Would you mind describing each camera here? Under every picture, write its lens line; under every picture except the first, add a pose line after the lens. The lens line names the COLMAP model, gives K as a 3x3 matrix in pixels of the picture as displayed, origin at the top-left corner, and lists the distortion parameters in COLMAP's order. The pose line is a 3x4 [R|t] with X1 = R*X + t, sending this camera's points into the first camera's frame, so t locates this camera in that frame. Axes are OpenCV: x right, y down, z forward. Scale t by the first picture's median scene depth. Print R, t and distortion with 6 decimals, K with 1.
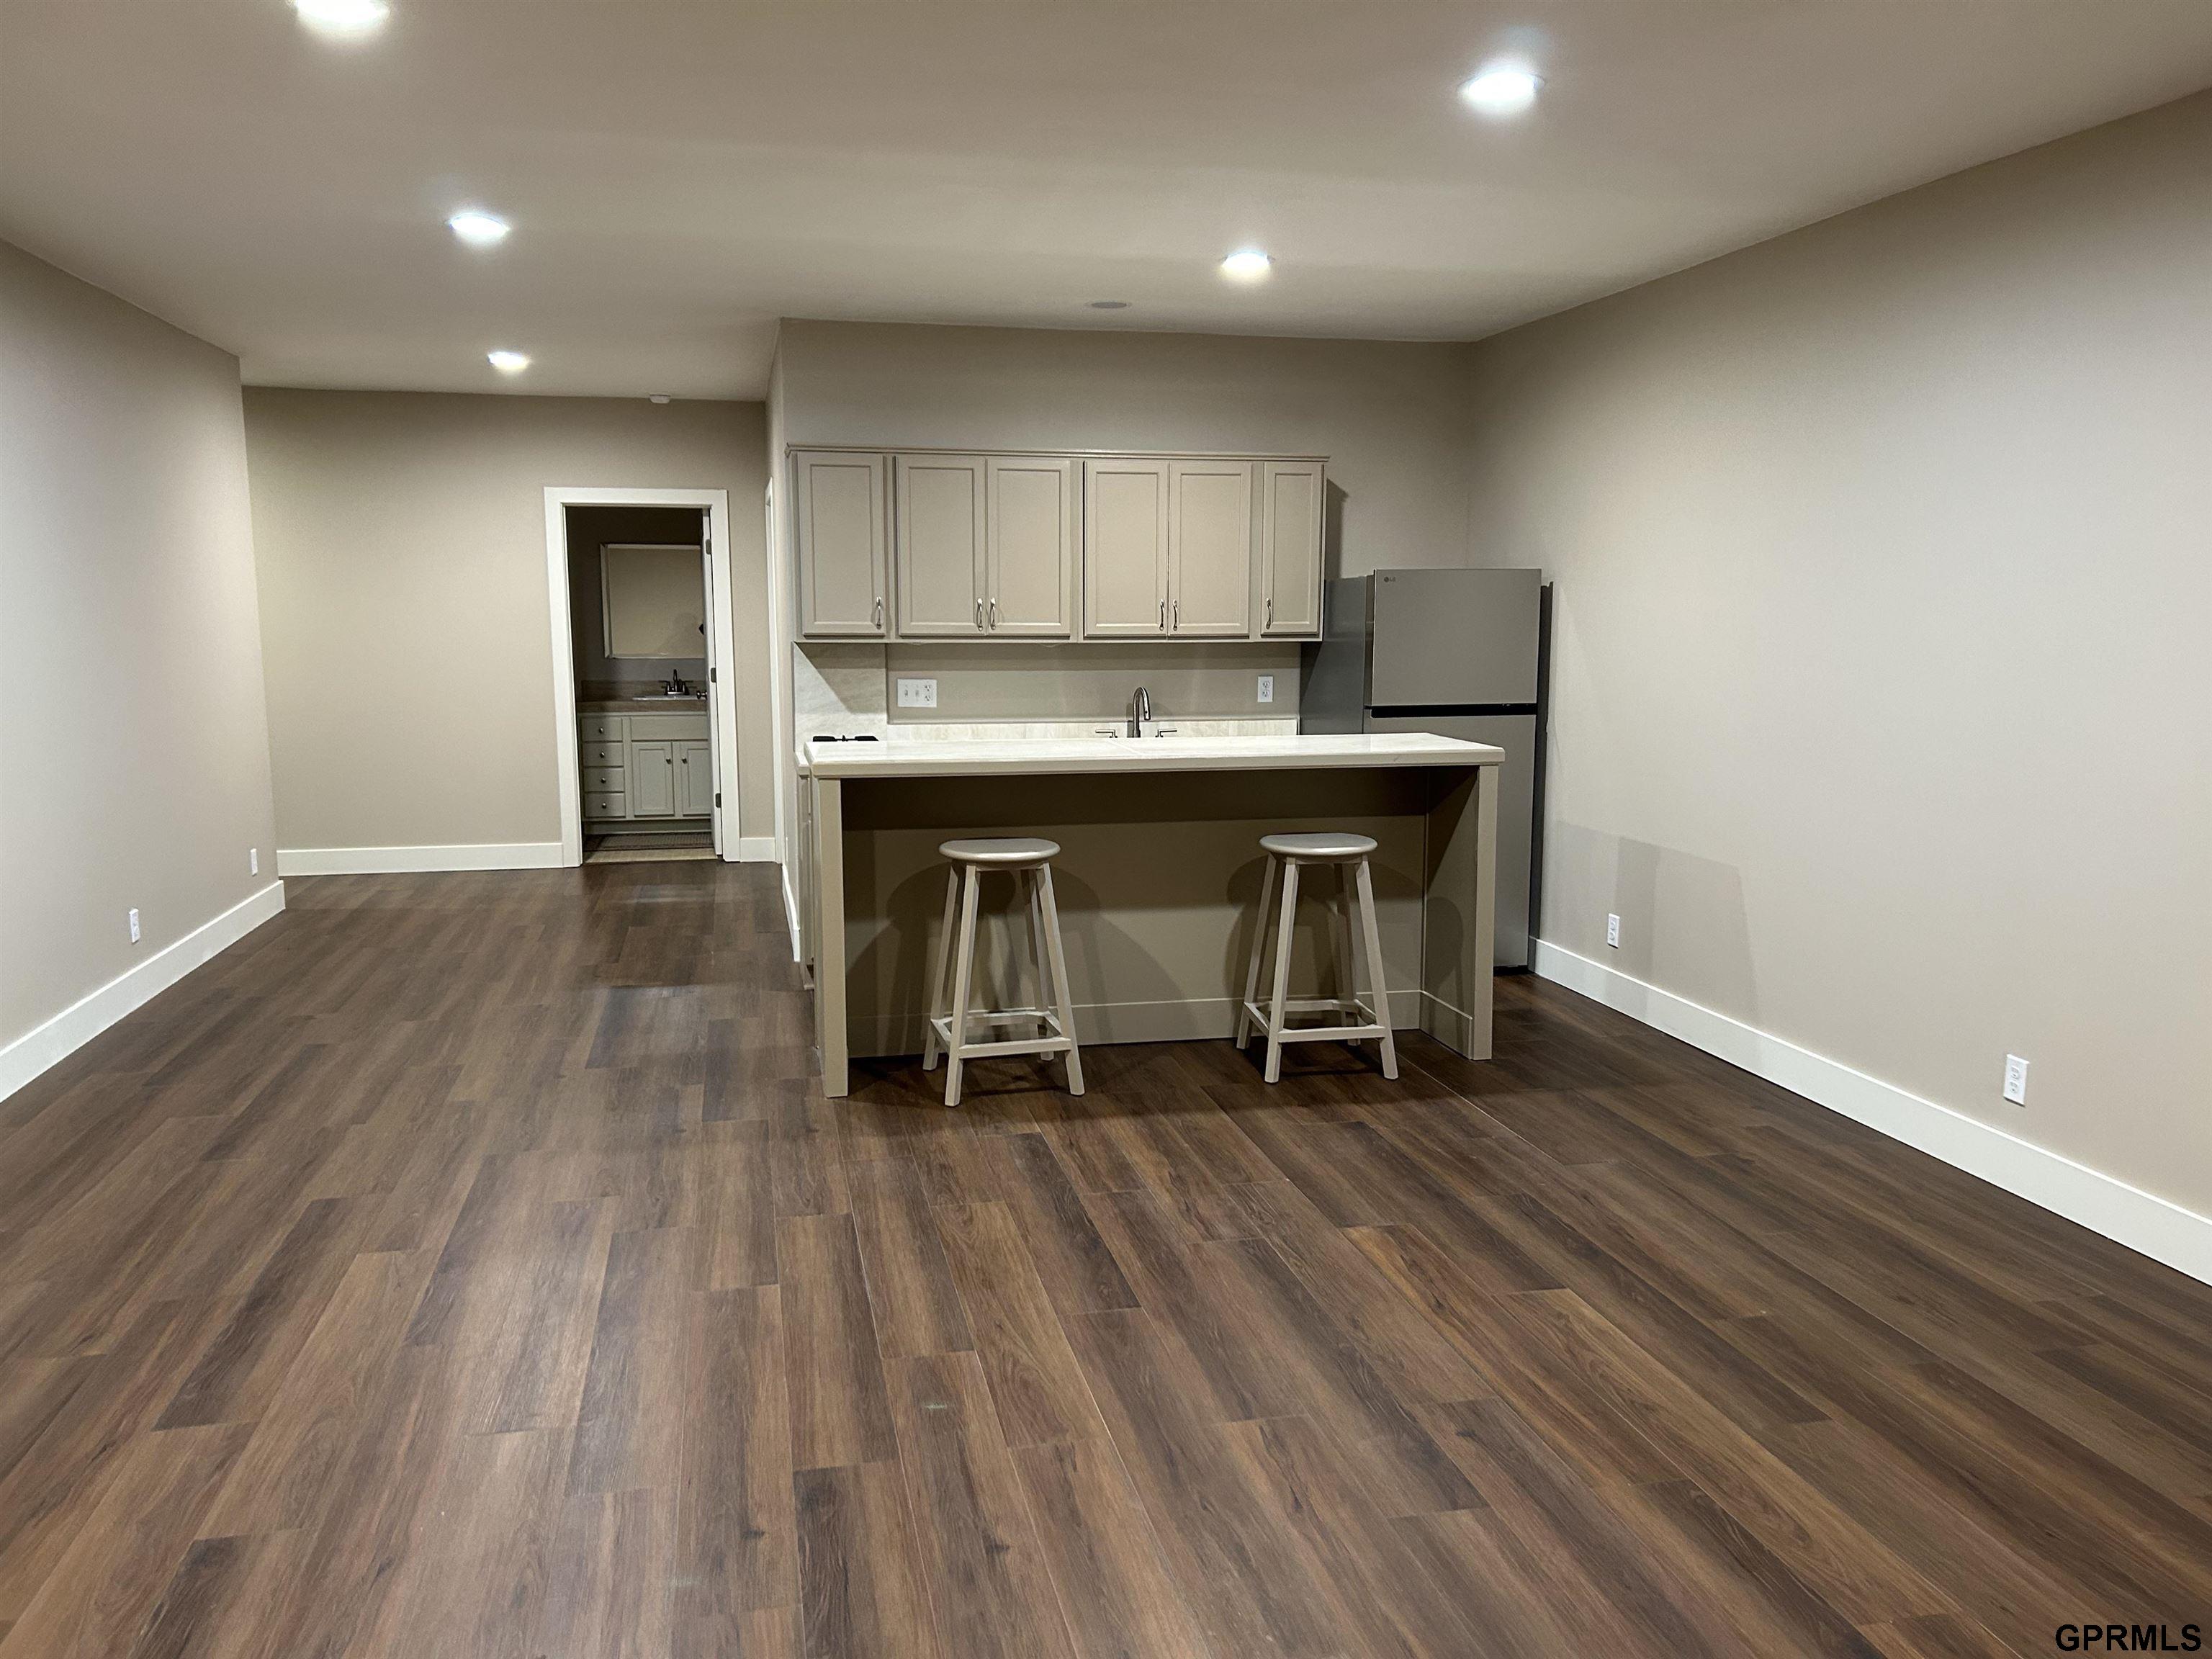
lens RADIAL K [[1682.1, 0, 1111.3], [0, 1682.1, 842.1], [0, 0, 1]] dist [0.026758, -0.022110]
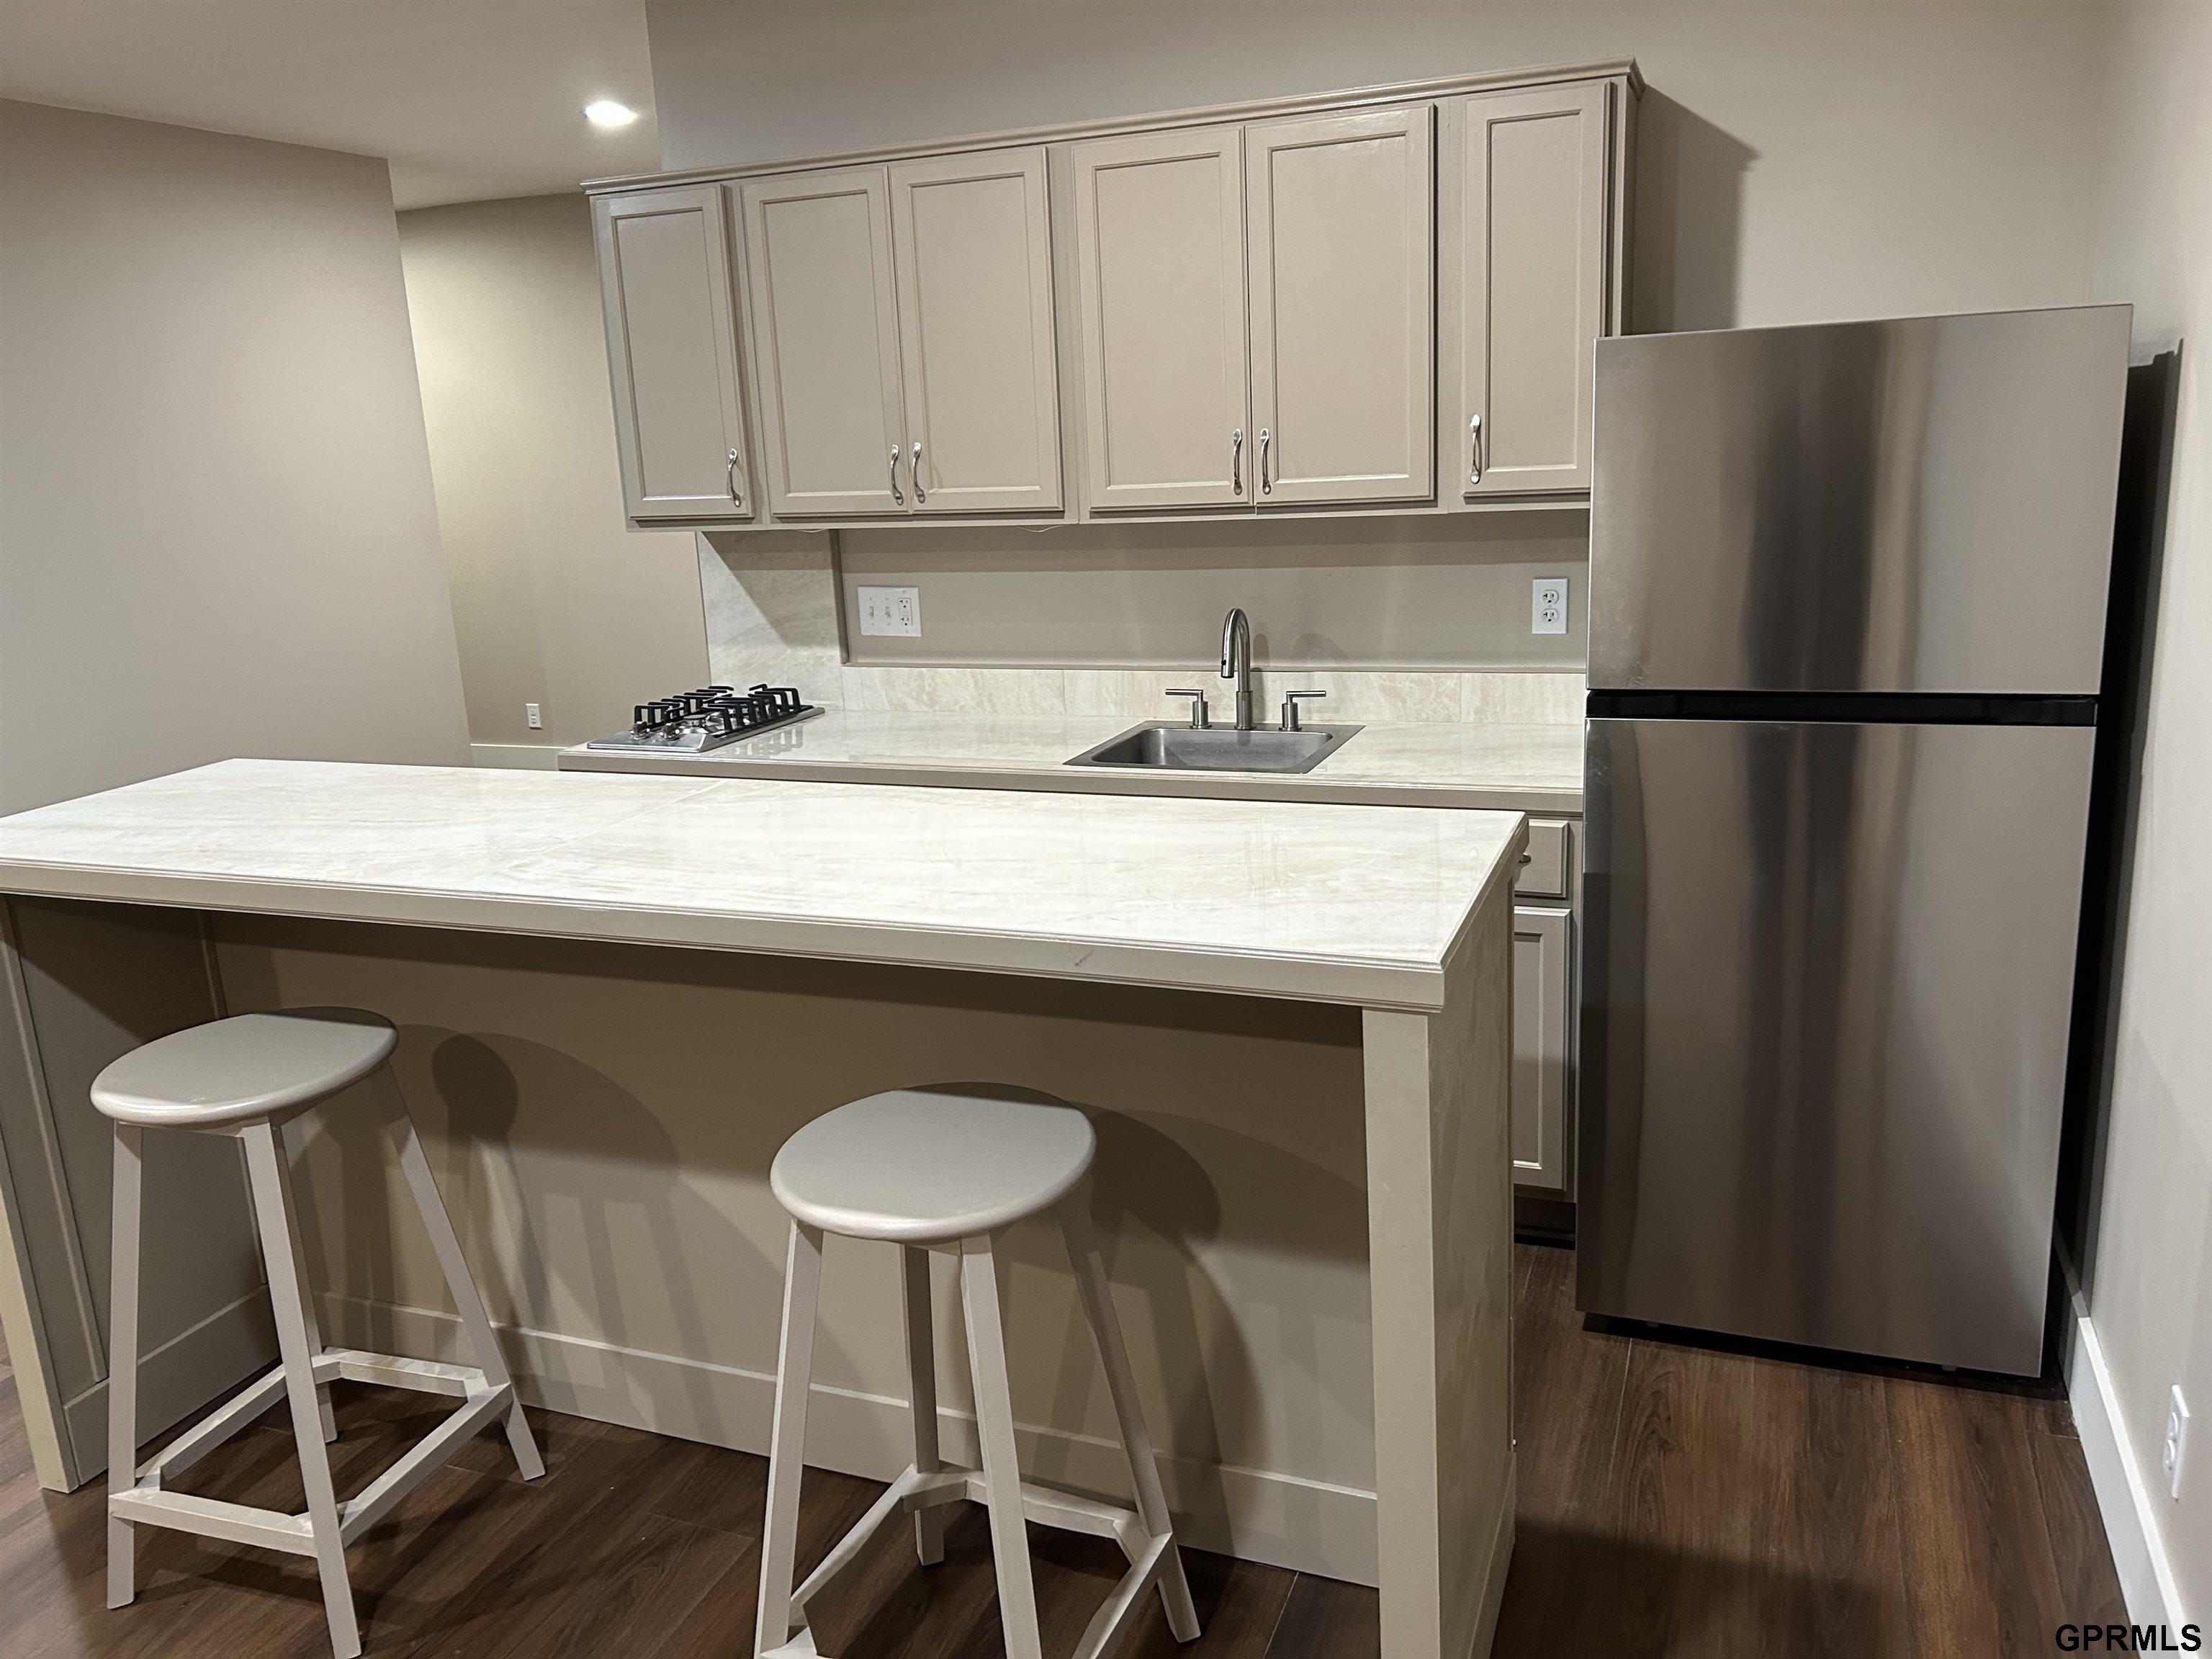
lens RADIAL K [[1682.1, 0, 1097.9], [0, 1682.1, 807.6], [0, 0, 1]] dist [0.026758, -0.022110]
pose [[0.825124, 0.085465, -0.558449, 0.272073], [-0.028439, 0.993521, 0.110029, -0.088644], [0.564235, -0.074906, 0.822209, 0.574657]]
